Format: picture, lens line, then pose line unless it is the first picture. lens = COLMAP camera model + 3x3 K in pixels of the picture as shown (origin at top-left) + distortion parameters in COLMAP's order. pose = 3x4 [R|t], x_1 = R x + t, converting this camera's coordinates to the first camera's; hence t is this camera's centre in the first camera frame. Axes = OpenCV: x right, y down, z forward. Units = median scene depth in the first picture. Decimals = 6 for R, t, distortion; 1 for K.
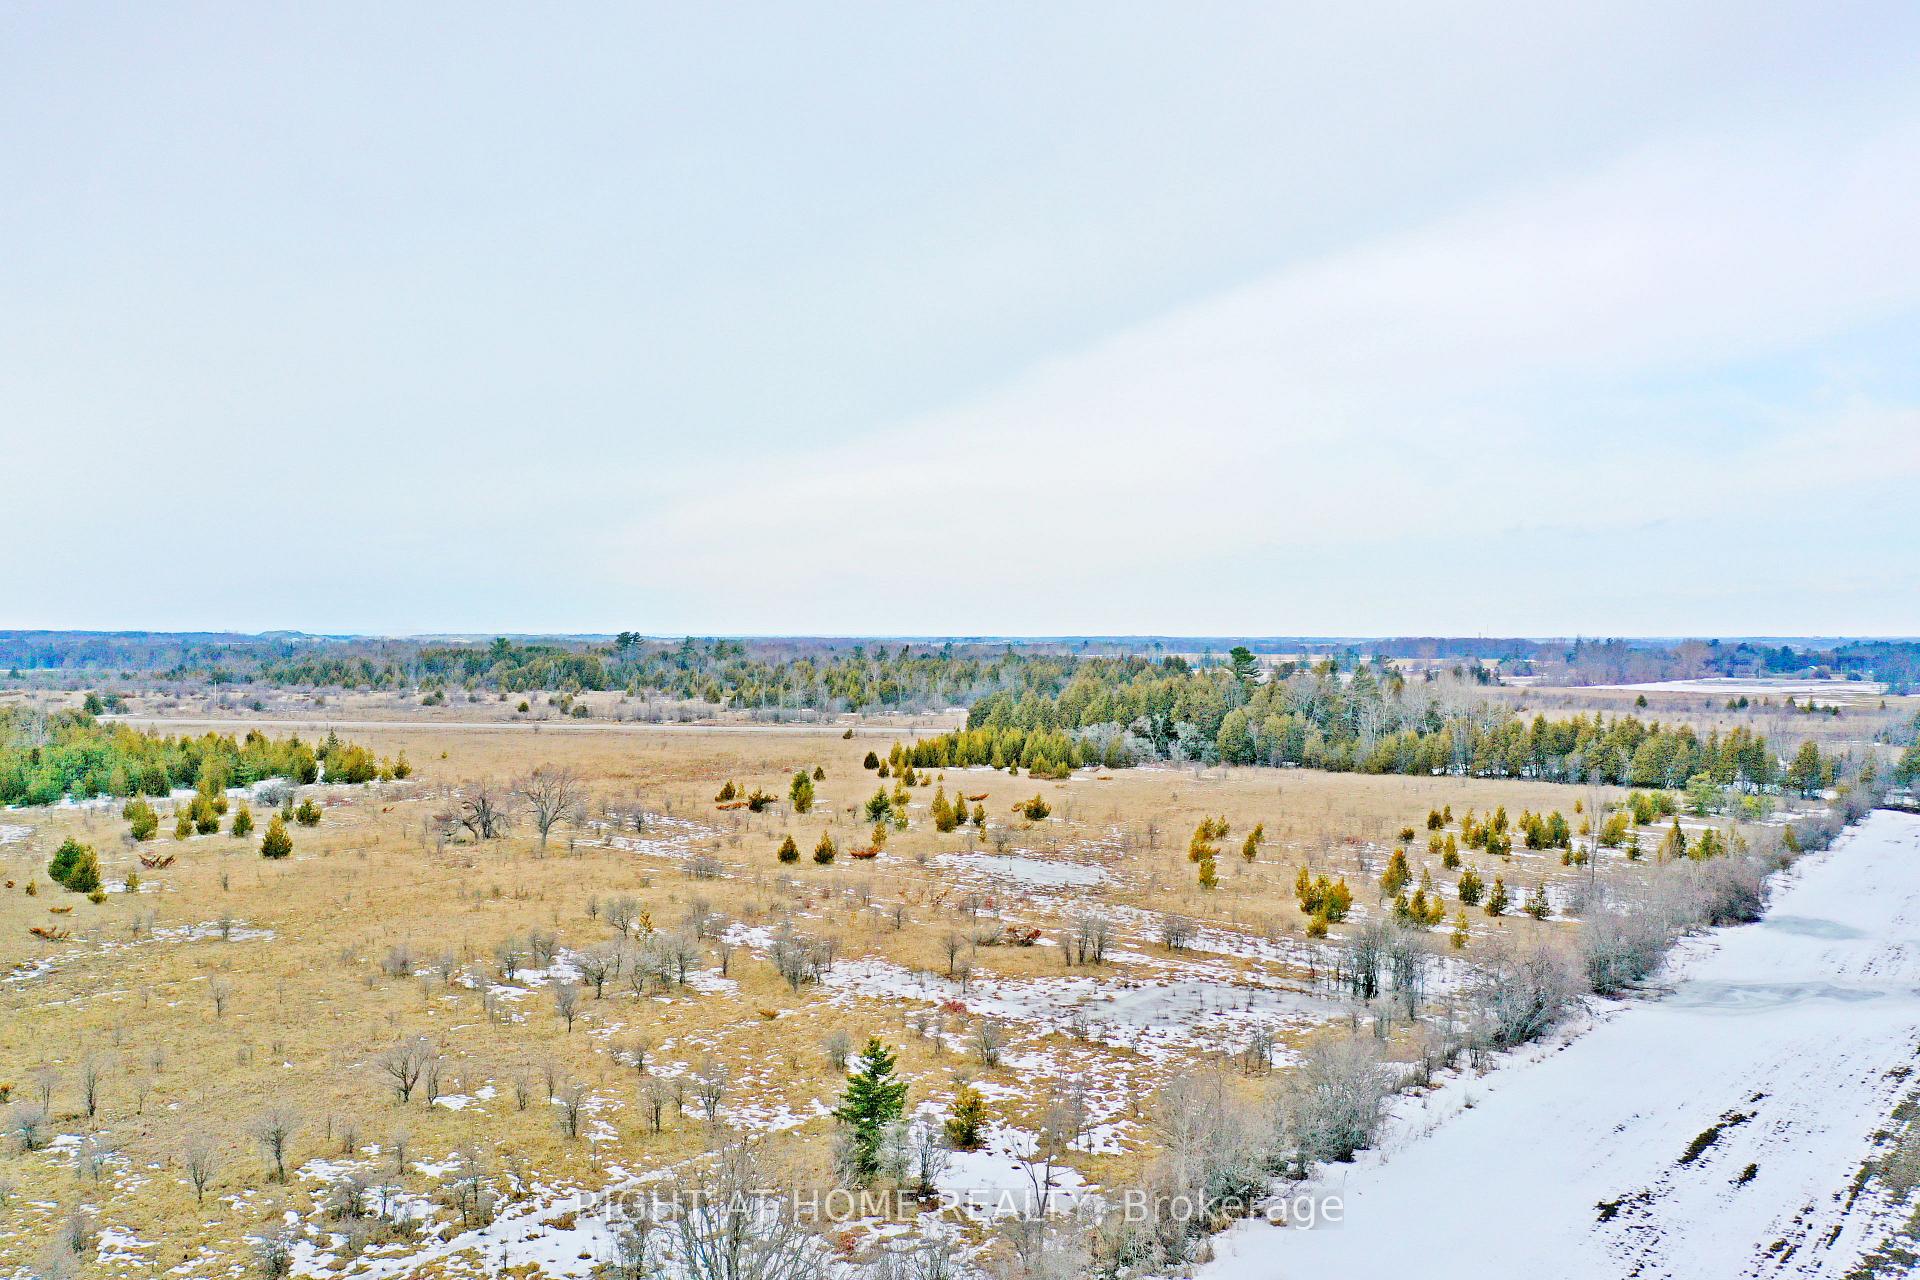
lens RADIAL K [[1514.6, 0, 954.1], [0, 1514.6, 636.6], [0, 0, 1]] dist [-0.007154, -0.001004]
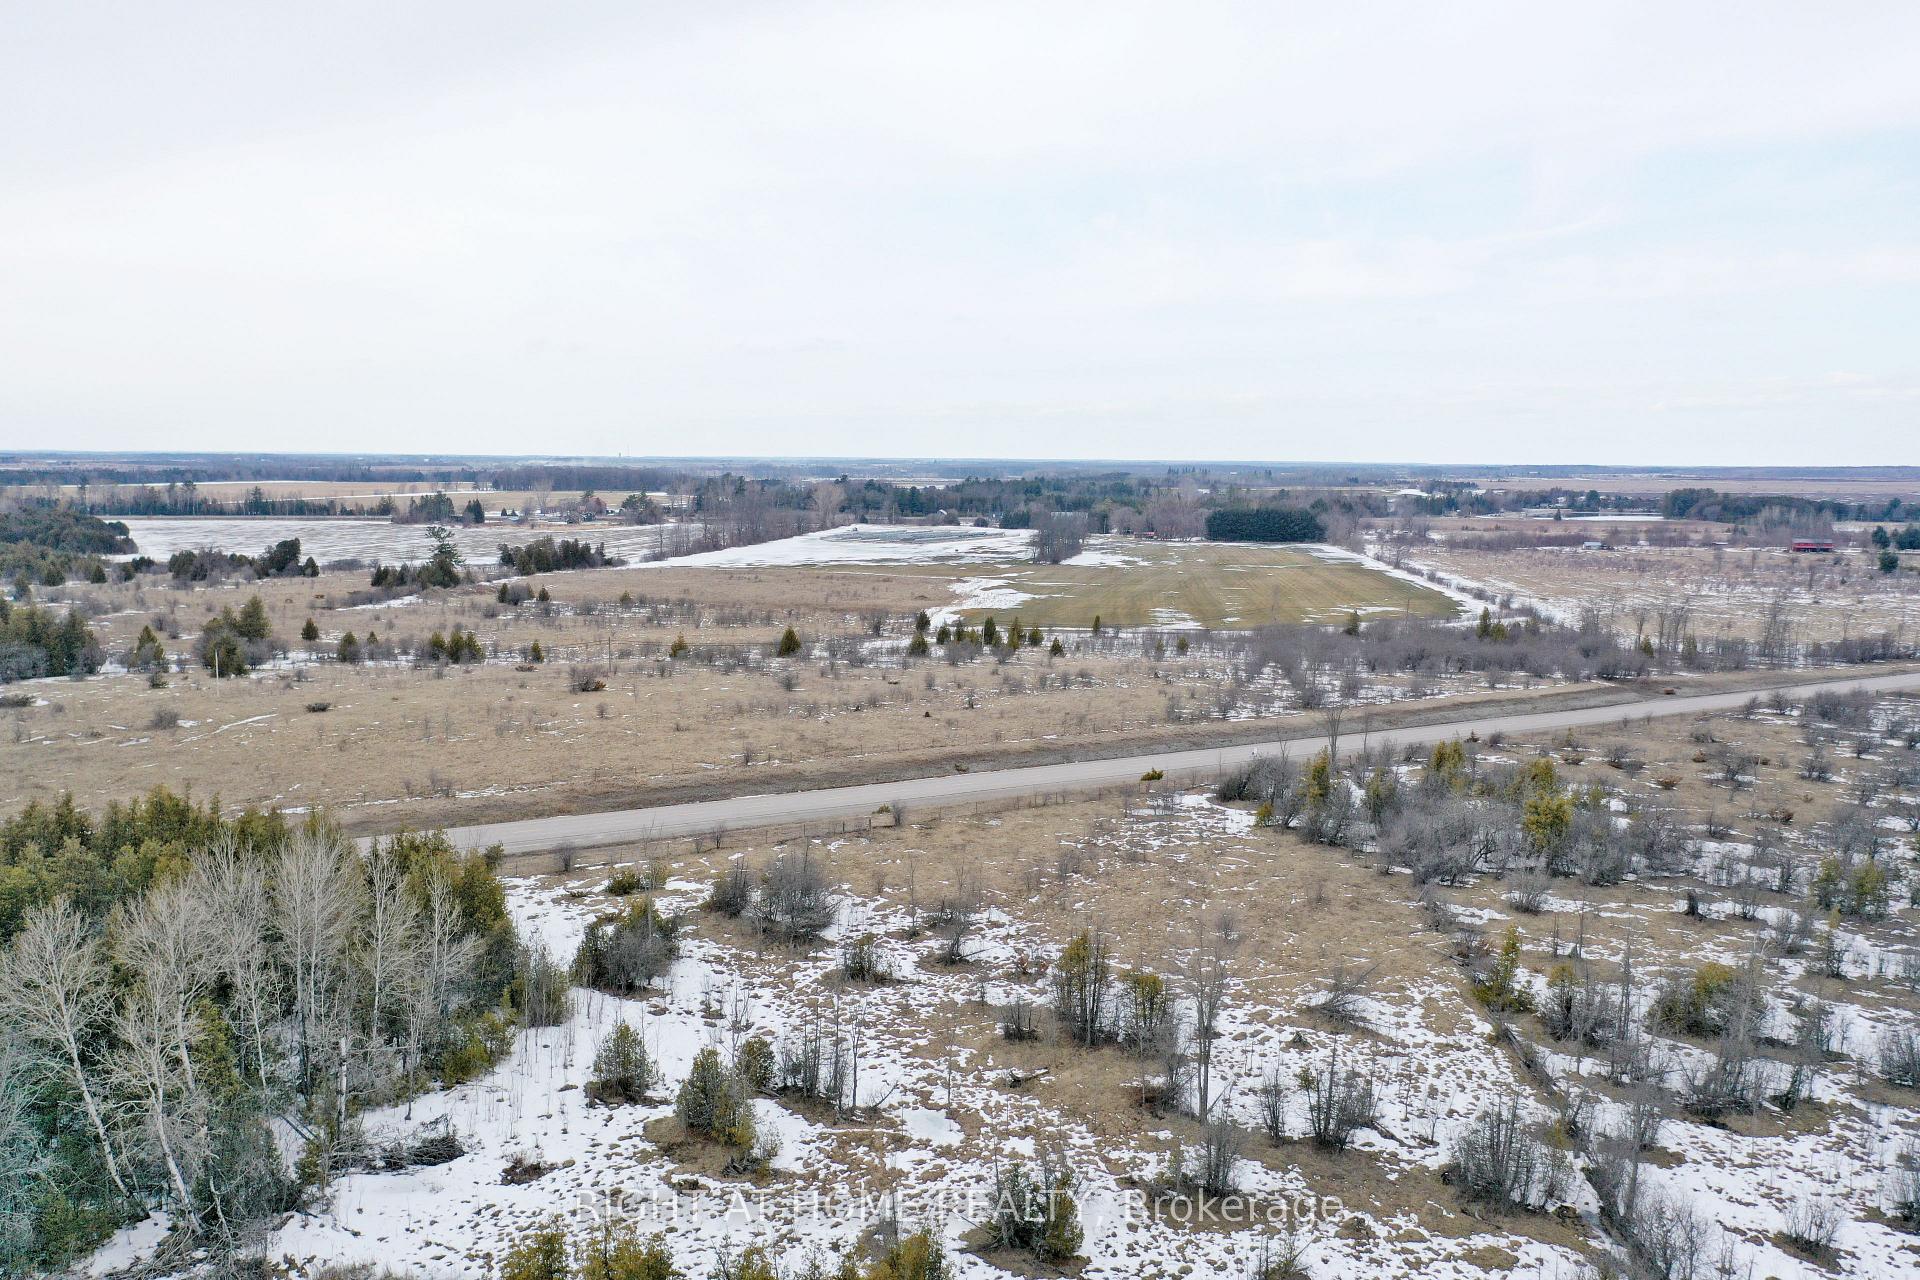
lens RADIAL K [[1514.6, 0, 954.1], [0, 1514.6, 636.6], [0, 0, 1]] dist [-0.007154, -0.001004]
pose [[0.854252, -0.057698, 0.516648, 0.317499], [-0.004059, 0.993051, 0.117613, -0.053060], [-0.519844, -0.102568, 0.848082, 0.727540]]
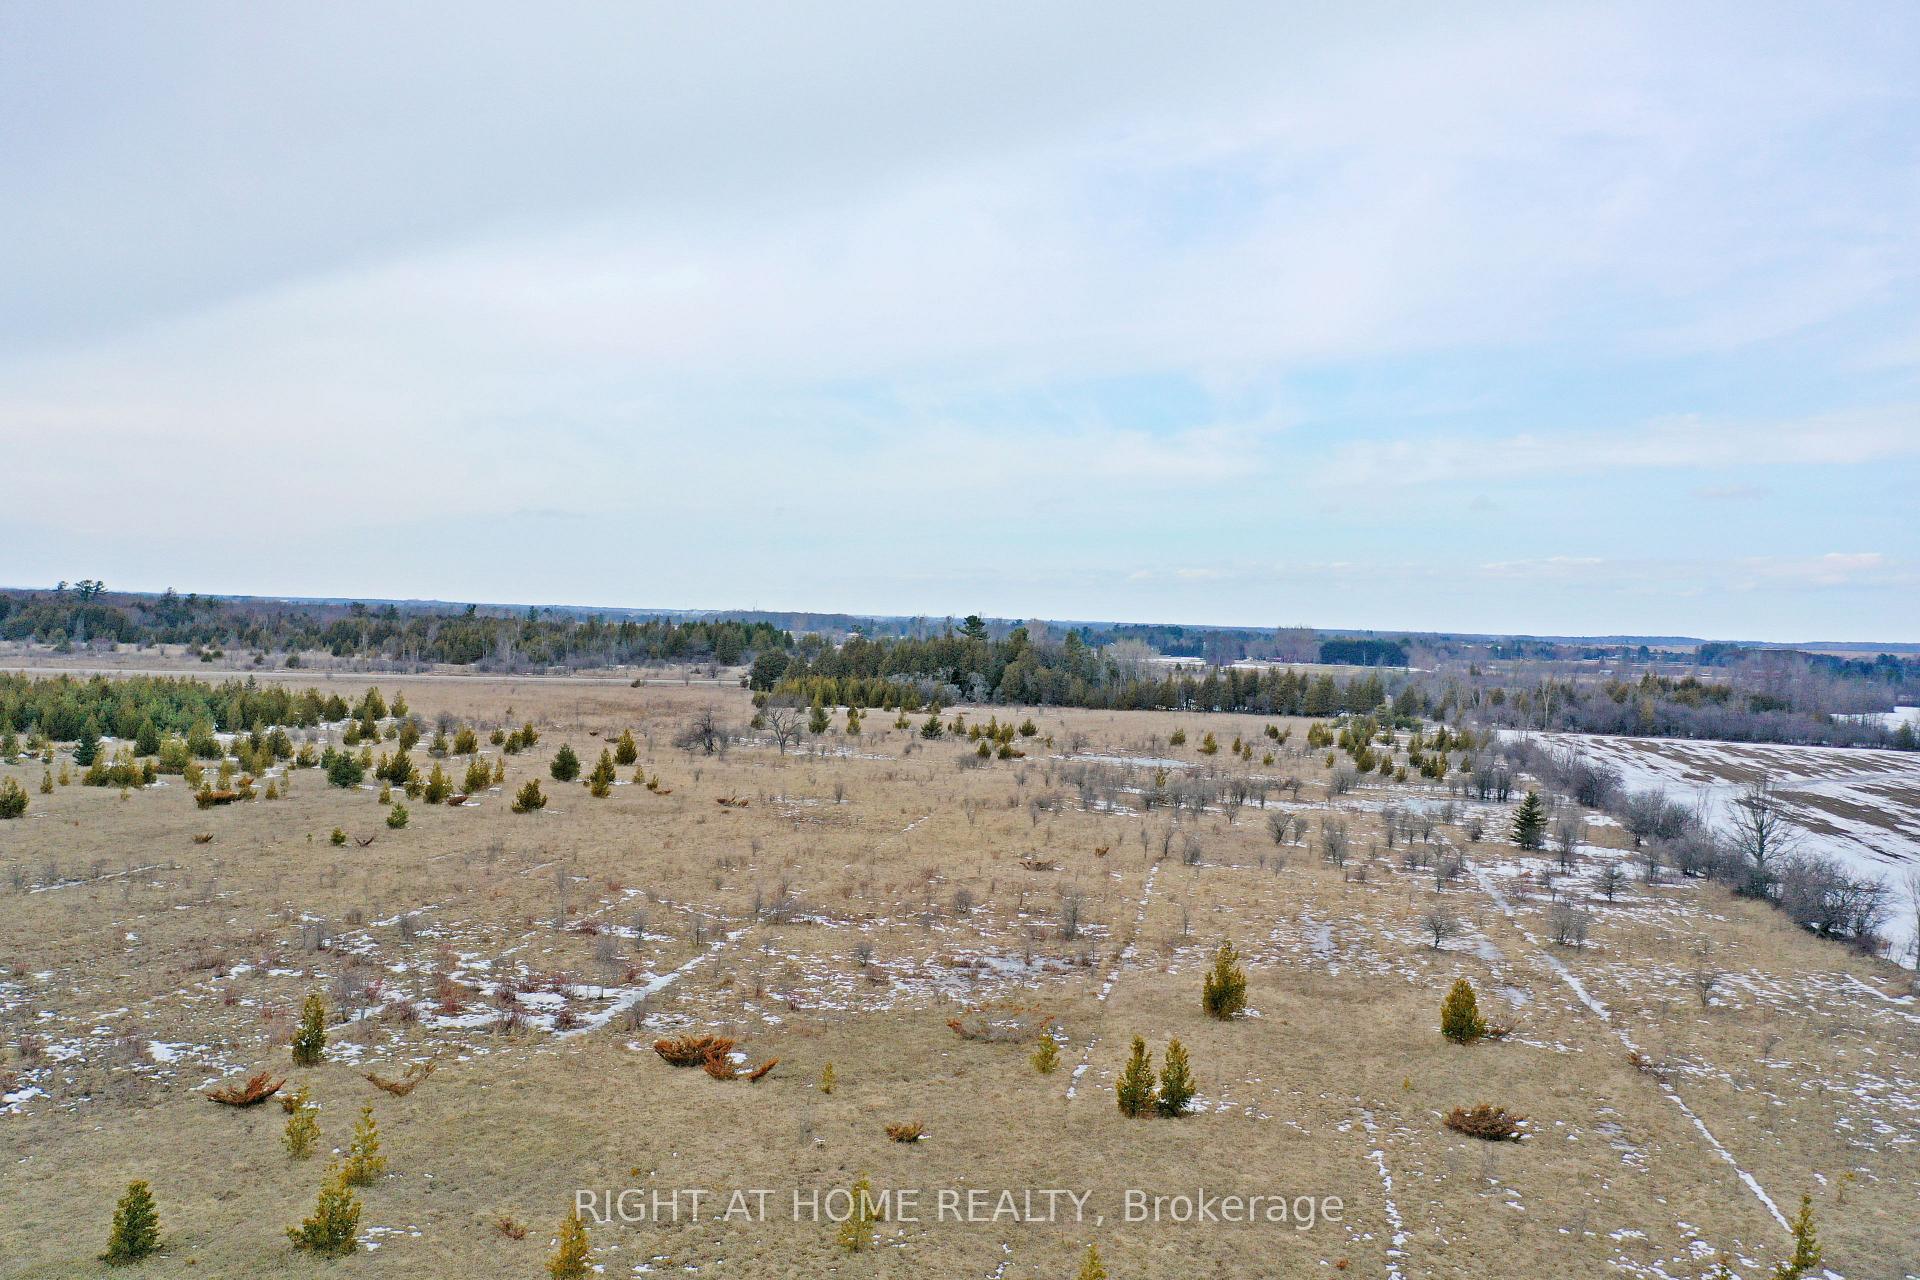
lens RADIAL K [[1507.8, 0, 955.3], [0, 1507.8, 638.9], [0, 0, 1]] dist [-0.008546, -0.004129]
pose [[0.886697, 0.018466, 0.461982, -0.460331], [-0.028218, 0.999501, 0.014209, 0.010408], [-0.461489, -0.025635, 0.886776, -0.134816]]
